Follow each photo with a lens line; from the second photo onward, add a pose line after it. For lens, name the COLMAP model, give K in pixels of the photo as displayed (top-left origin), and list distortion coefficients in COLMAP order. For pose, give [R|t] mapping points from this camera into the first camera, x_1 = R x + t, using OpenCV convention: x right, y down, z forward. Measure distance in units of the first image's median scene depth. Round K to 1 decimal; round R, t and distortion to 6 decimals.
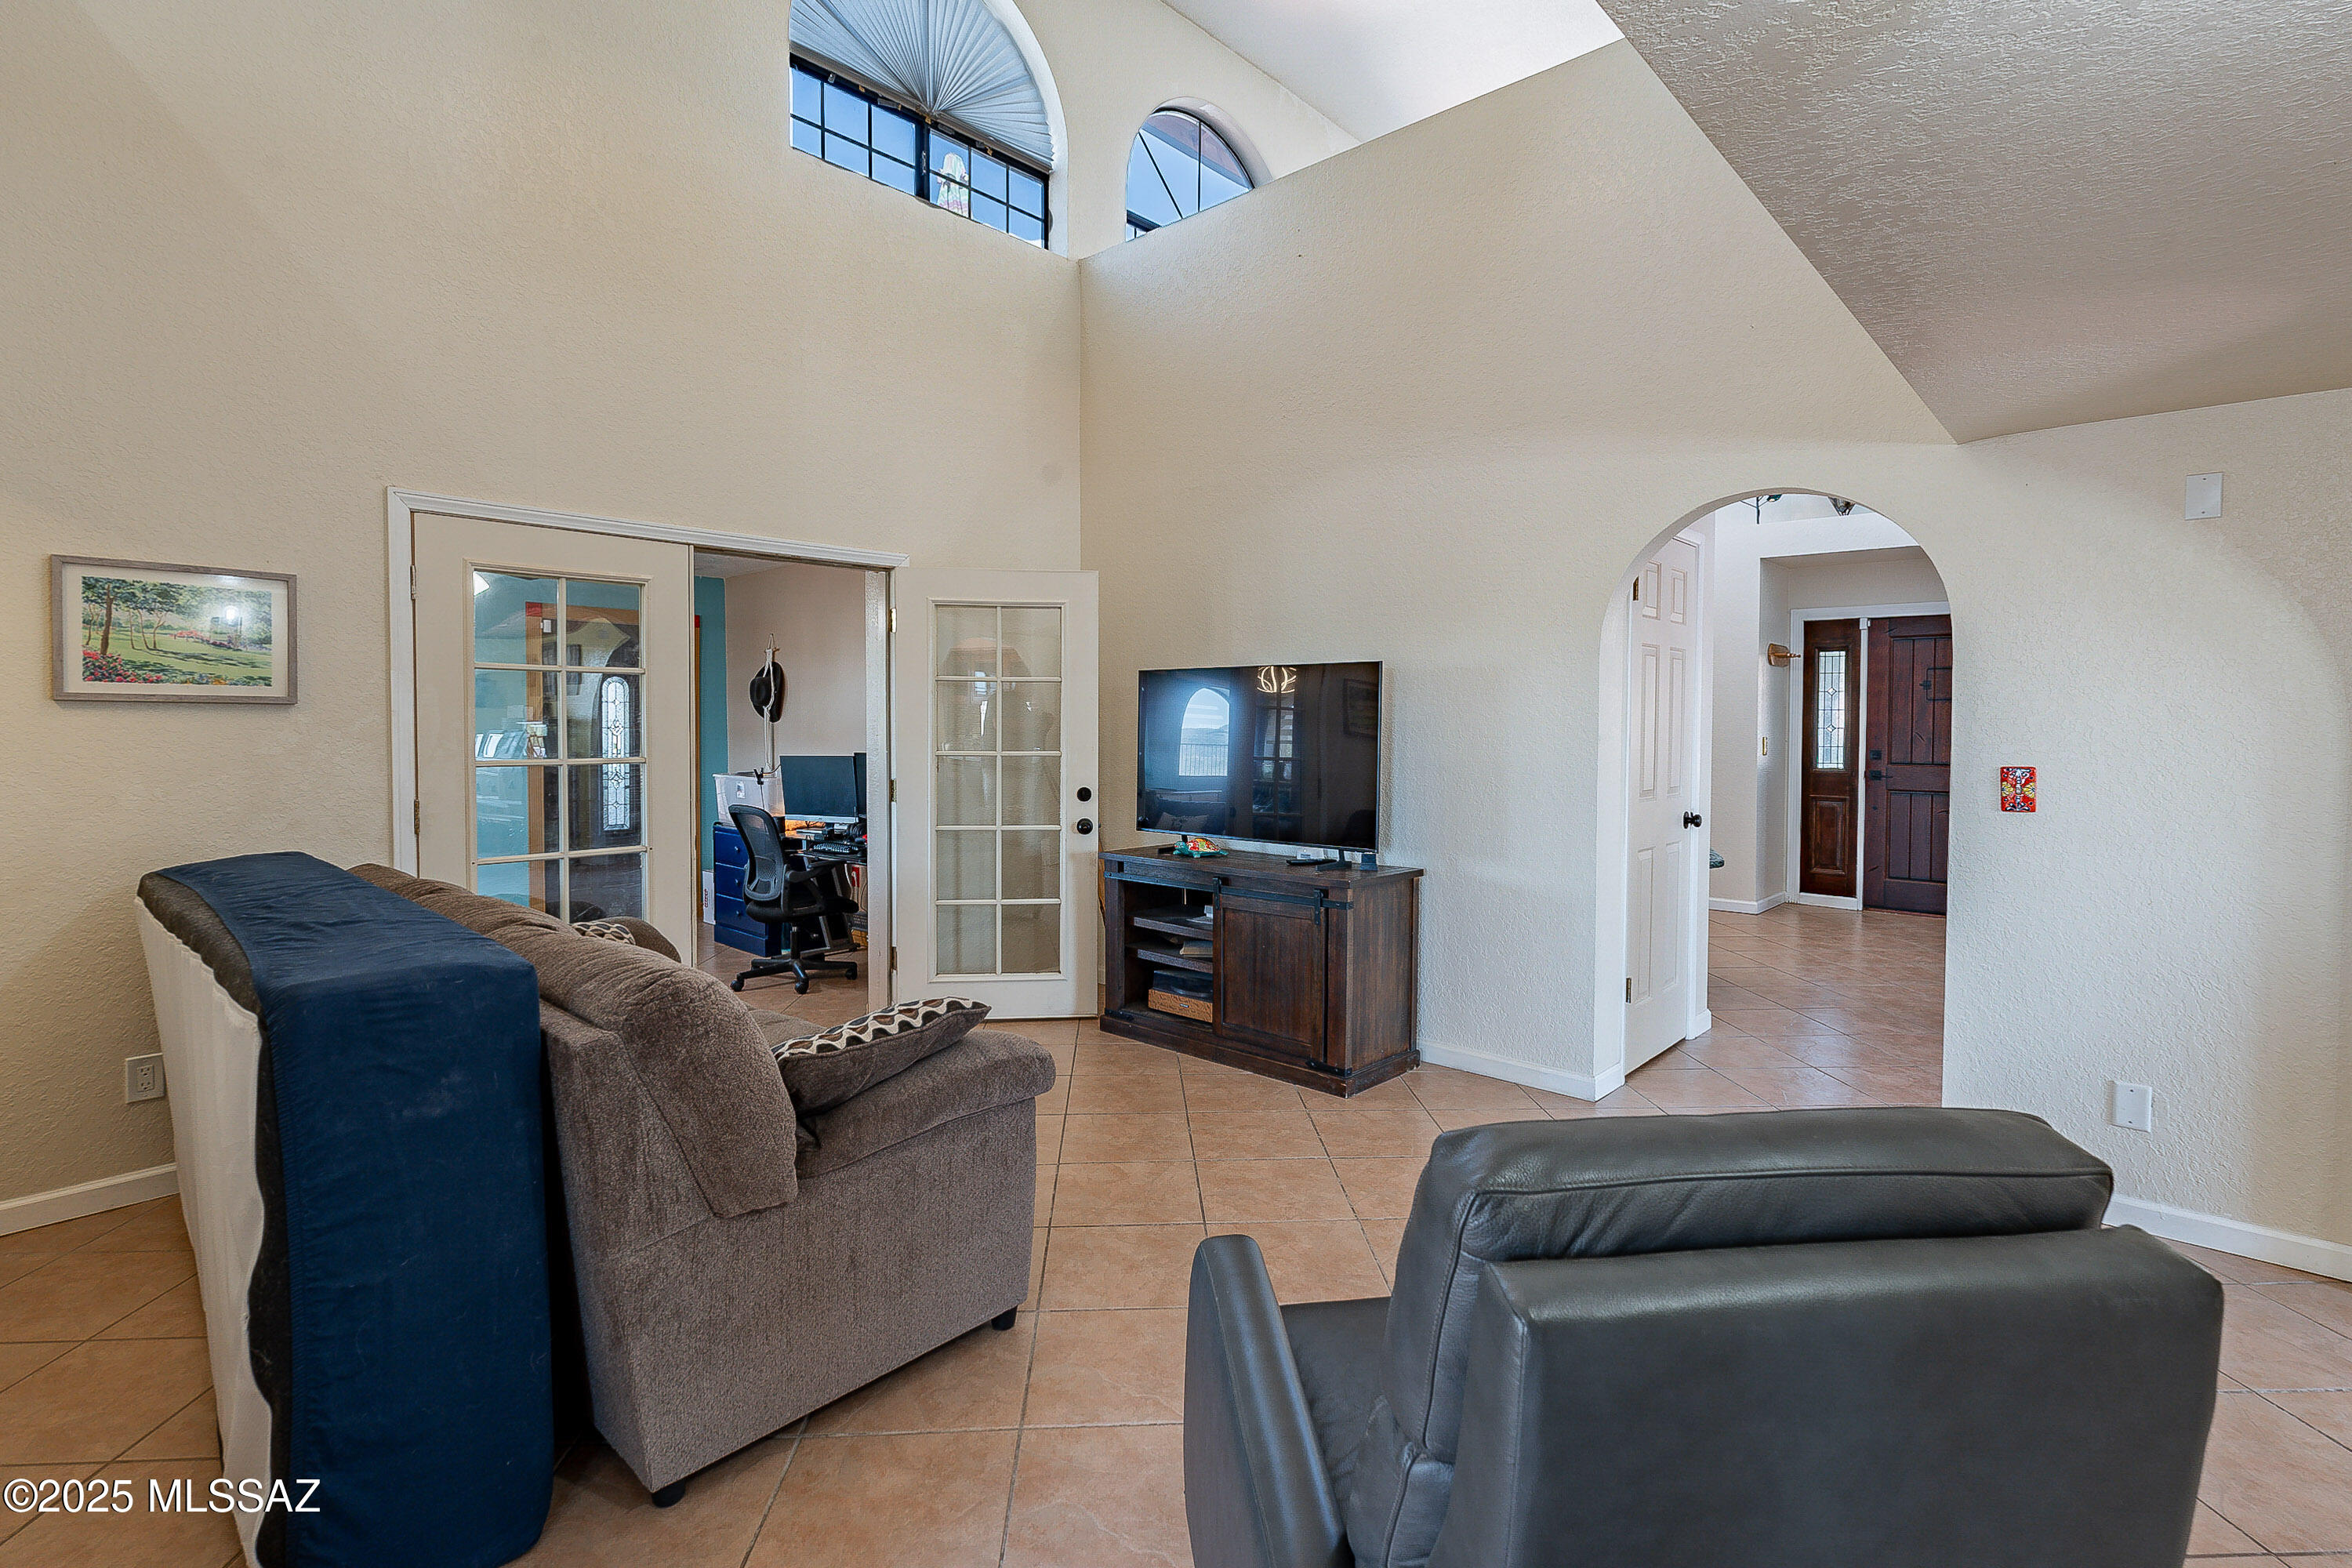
lens RADIAL K [[1093.5, 0, 1177.9], [0, 1093.5, 749.3], [0, 0, 1]] dist [-0.003419, -0.000231]
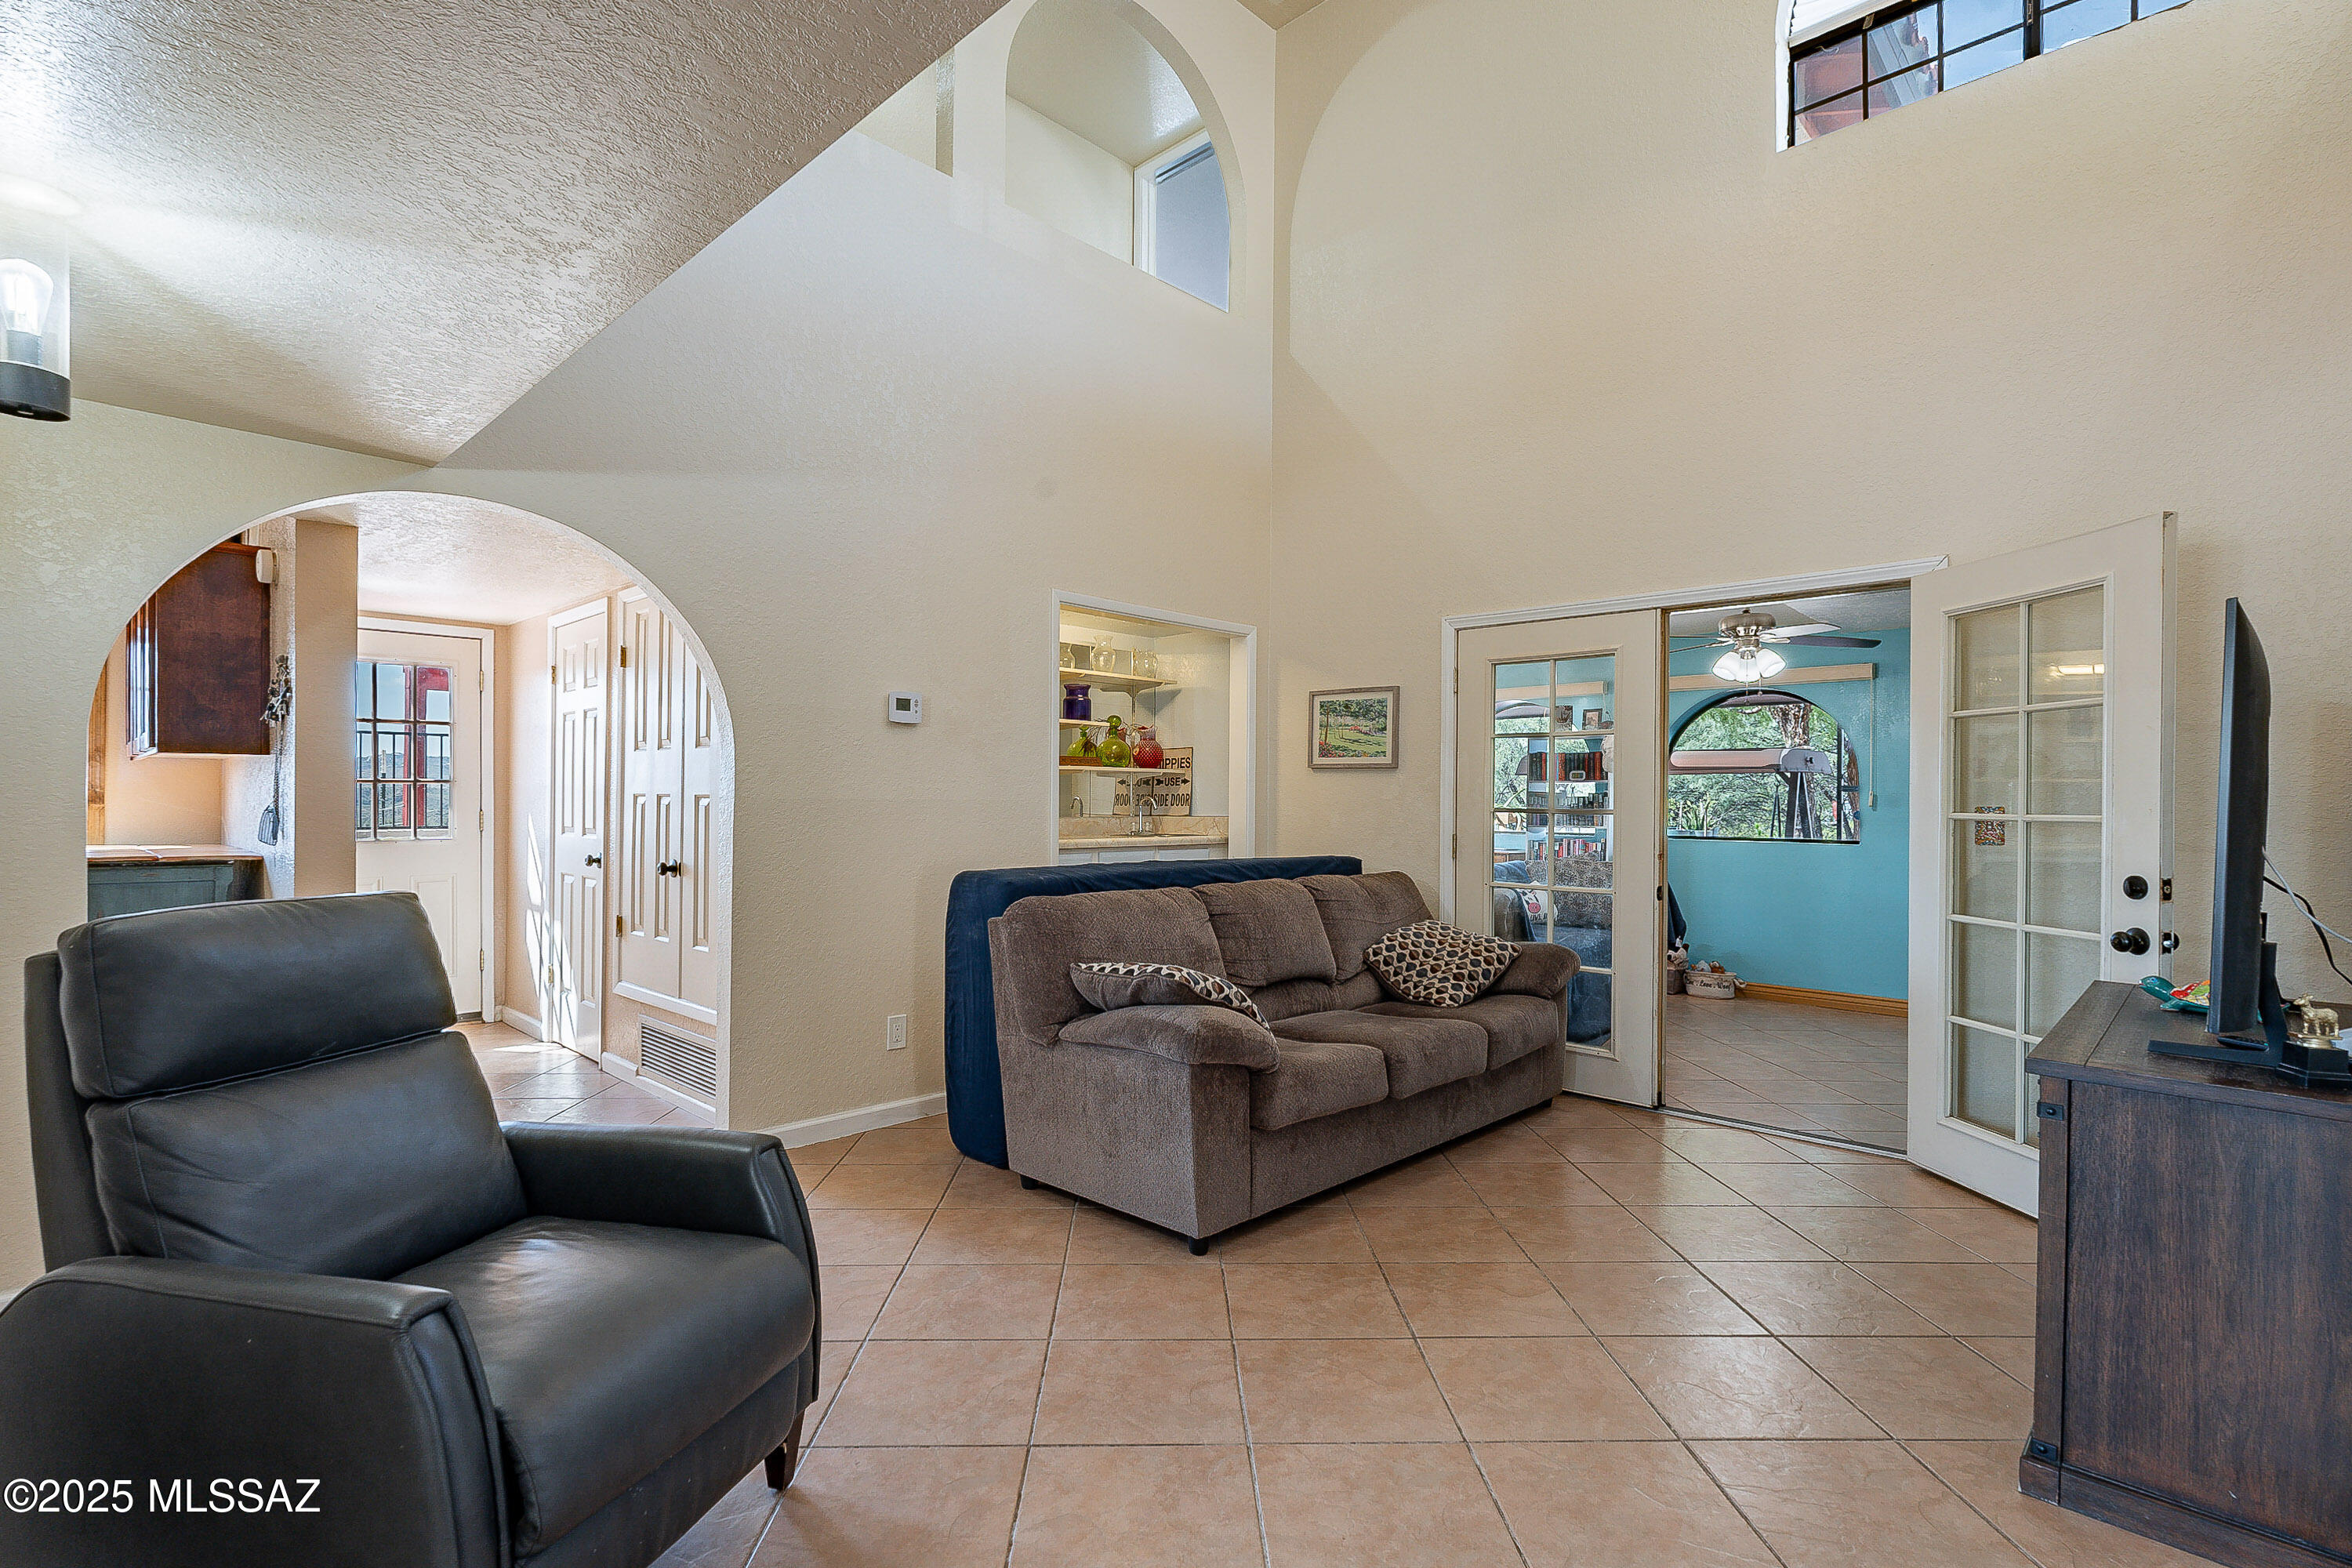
lens RADIAL K [[1093.5, 0, 1175.8], [0, 1093.5, 795.7], [0, 0, 1]] dist [-0.003419, -0.000231]
pose [[-0.017370, -0.004425, -0.999839, 0.525638], [-0.034311, 0.999404, -0.003827, 0.010897], [0.999260, 0.034239, -0.017511, 0.482073]]
